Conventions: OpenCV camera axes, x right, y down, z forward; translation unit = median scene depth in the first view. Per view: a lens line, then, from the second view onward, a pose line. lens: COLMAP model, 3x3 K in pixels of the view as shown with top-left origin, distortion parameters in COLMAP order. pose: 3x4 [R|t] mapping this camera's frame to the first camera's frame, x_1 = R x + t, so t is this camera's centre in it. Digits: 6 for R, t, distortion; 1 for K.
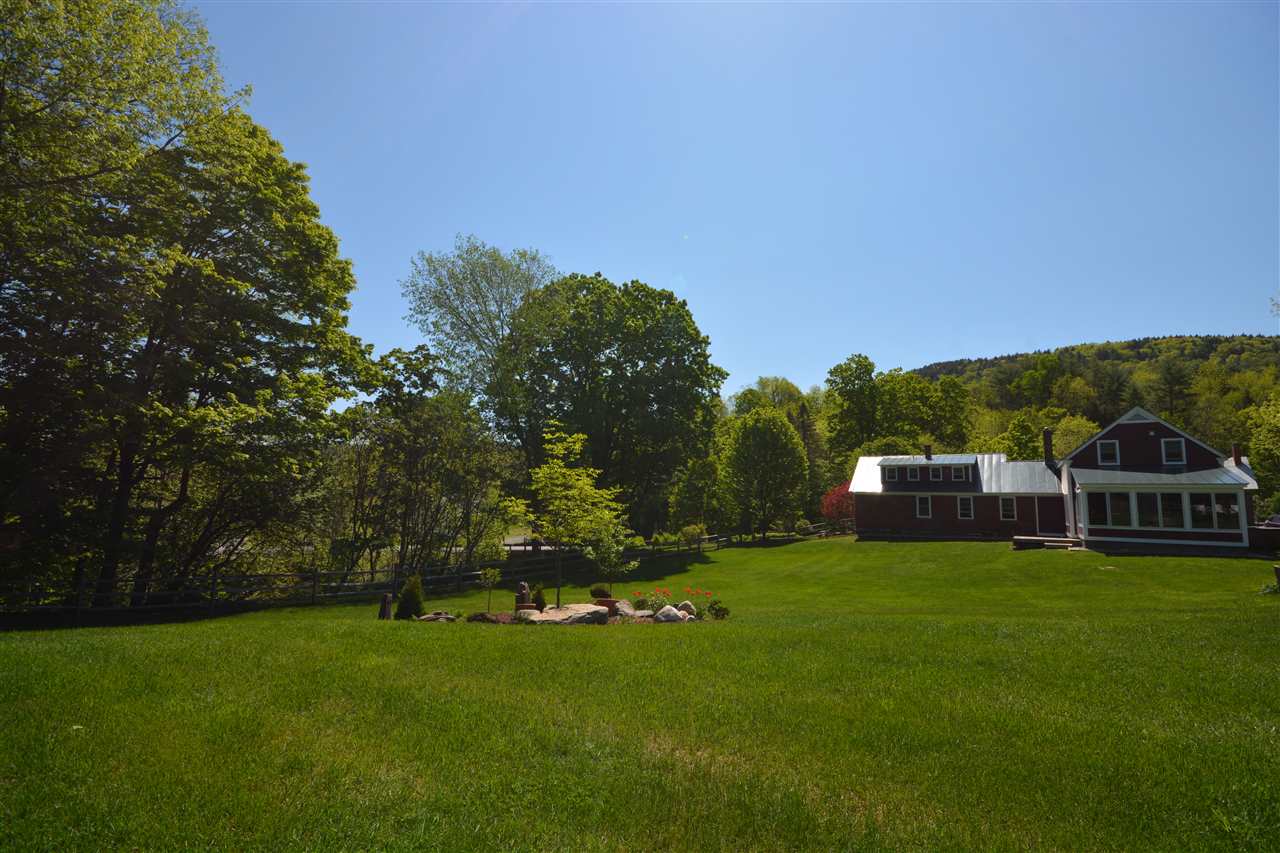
lens RADIAL K [[551.7, 0, 649.4], [0, 551.7, 452.1], [0, 0, 1]] dist [-0.001689, -0.011846]
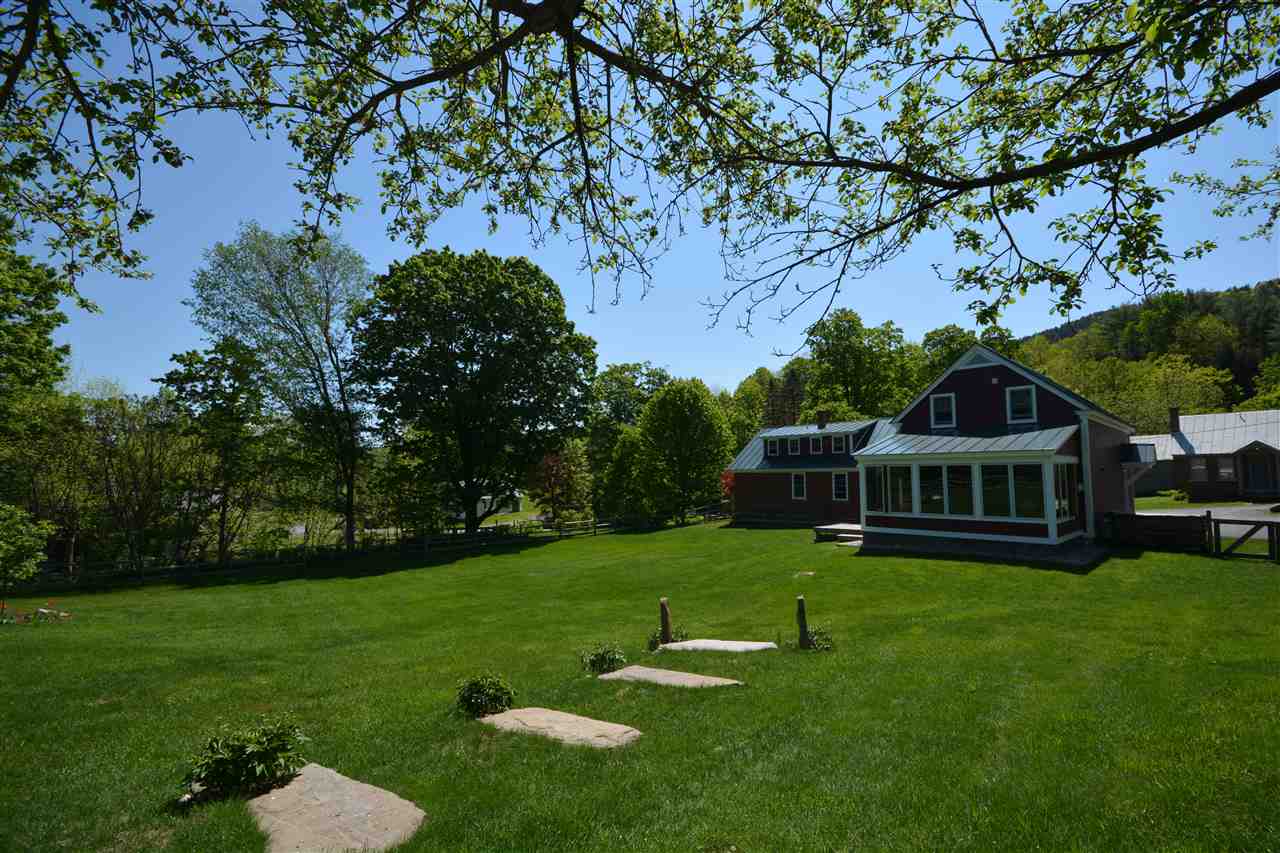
lens RADIAL K [[551.7, 0, 649.4], [0, 551.7, 452.1], [0, 0, 1]] dist [-0.001689, -0.011846]
pose [[0.975460, -0.032798, -0.217721, 0.440923], [0.040930, 0.998619, 0.032944, 0.011130], [0.216340, -0.041047, 0.975455, 0.139422]]
